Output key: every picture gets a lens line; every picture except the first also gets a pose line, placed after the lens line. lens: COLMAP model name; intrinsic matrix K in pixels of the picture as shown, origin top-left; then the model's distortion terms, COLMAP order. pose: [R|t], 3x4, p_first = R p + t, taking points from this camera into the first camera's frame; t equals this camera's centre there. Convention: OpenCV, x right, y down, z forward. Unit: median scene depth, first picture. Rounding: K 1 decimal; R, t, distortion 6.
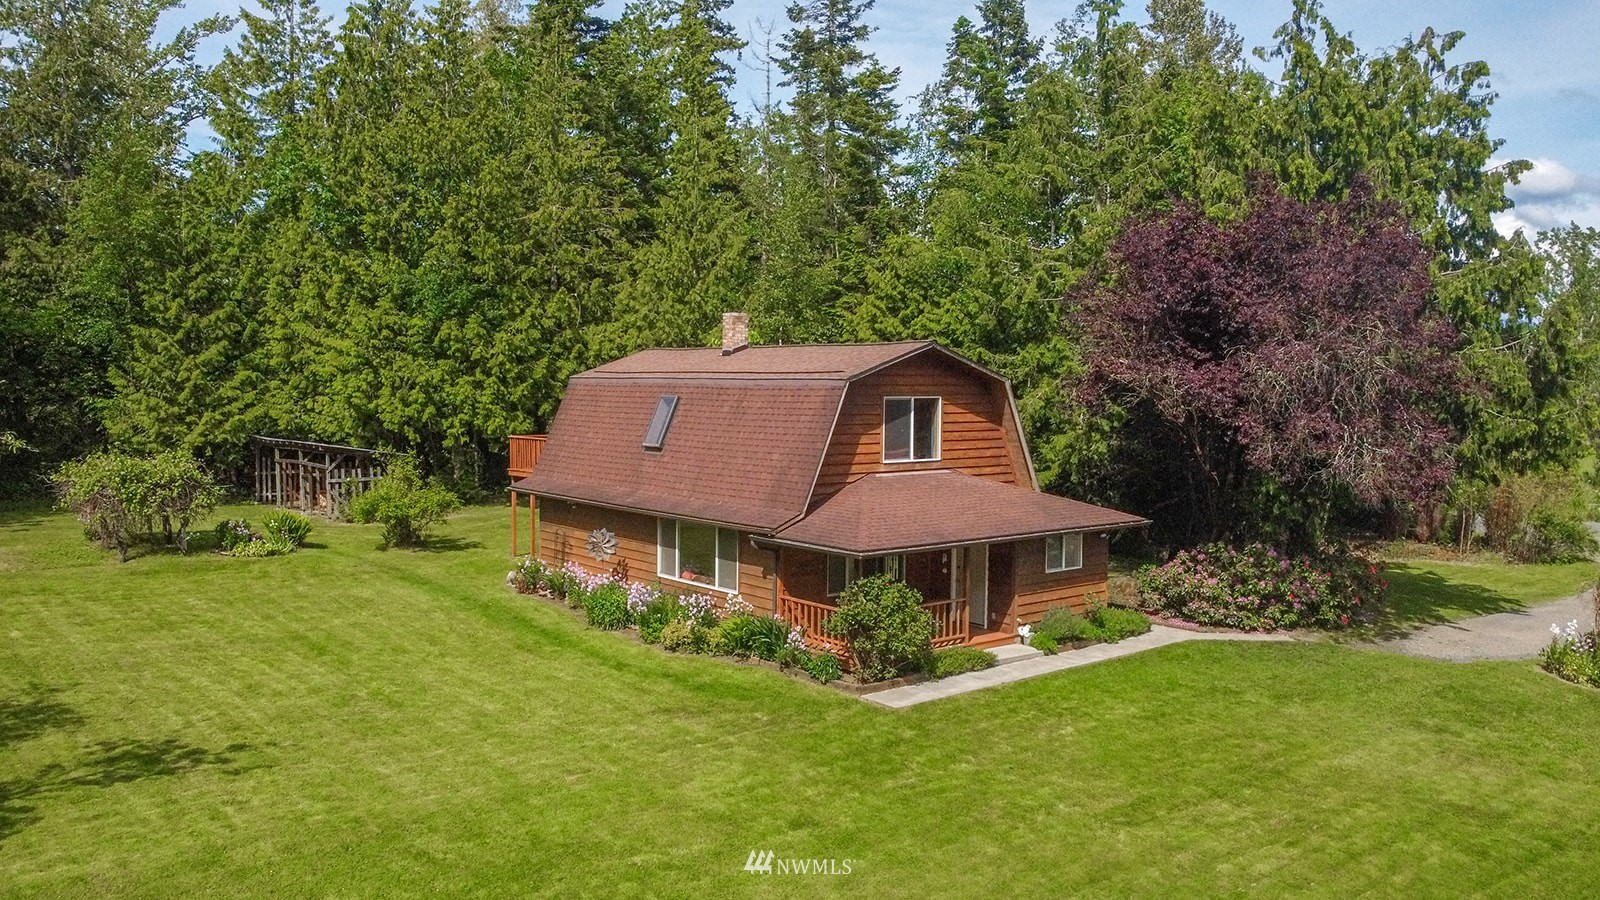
lens RADIAL K [[1227.7, 0, 800.0], [0, 1227.7, 450.0], [0, 0, 1]] dist [0.001789, -0.004104]
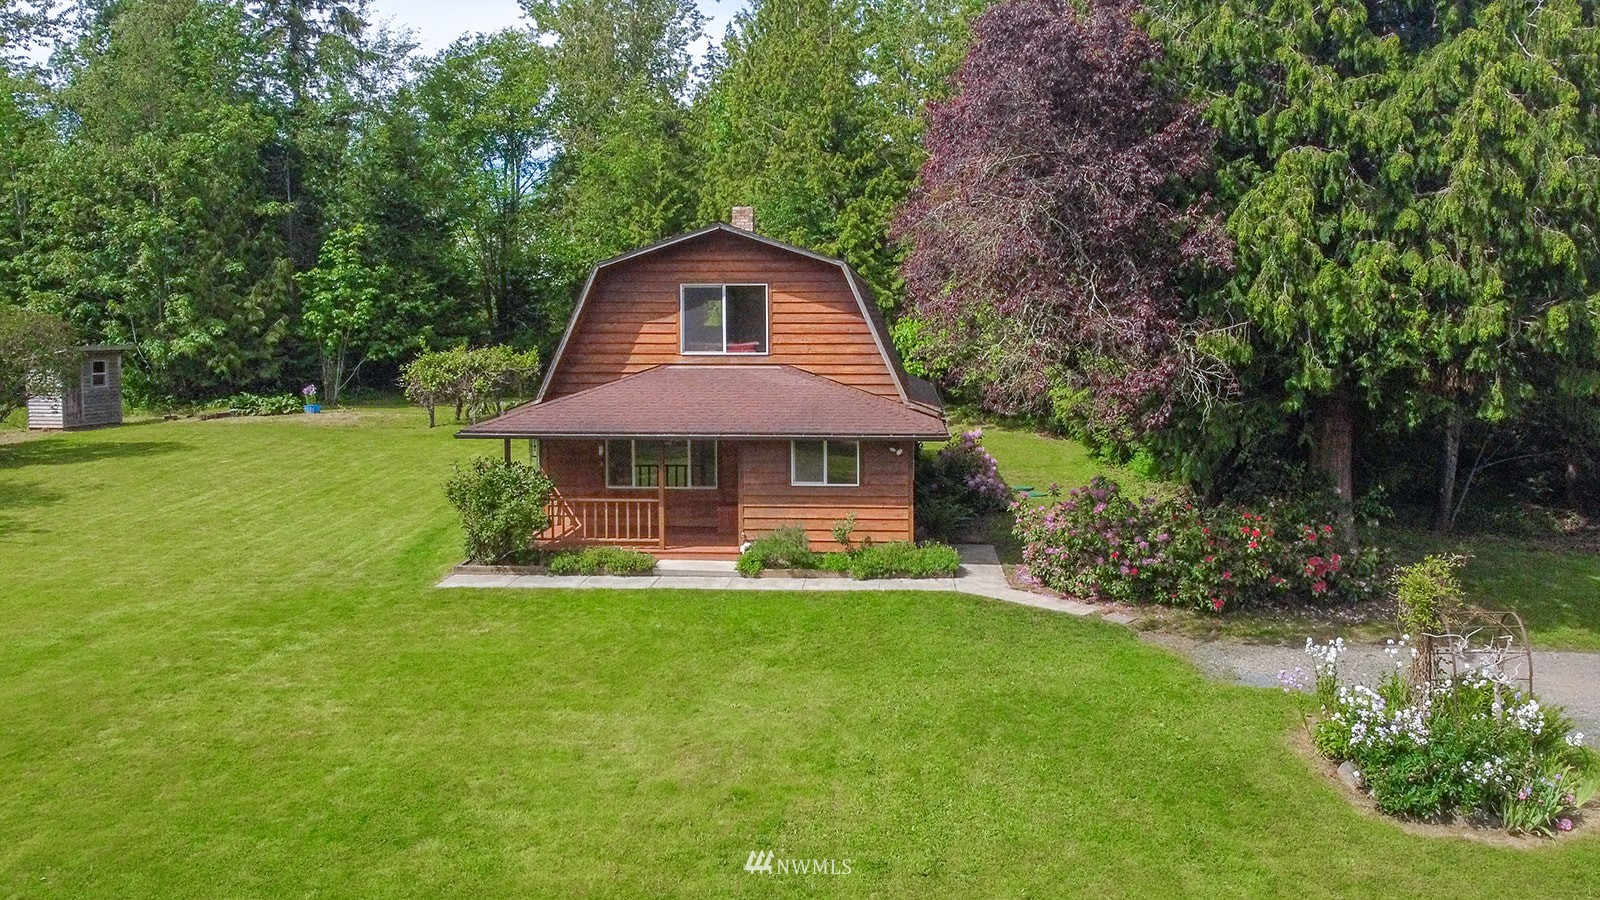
lens RADIAL K [[1227.7, 0, 800.0], [0, 1227.7, 450.0], [0, 0, 1]] dist [0.001789, -0.004104]
pose [[0.716728, 0.072186, -0.693607, 0.781707], [-0.032637, 0.997010, 0.070037, 0.014485], [0.696589, -0.027560, 0.716941, 0.378777]]
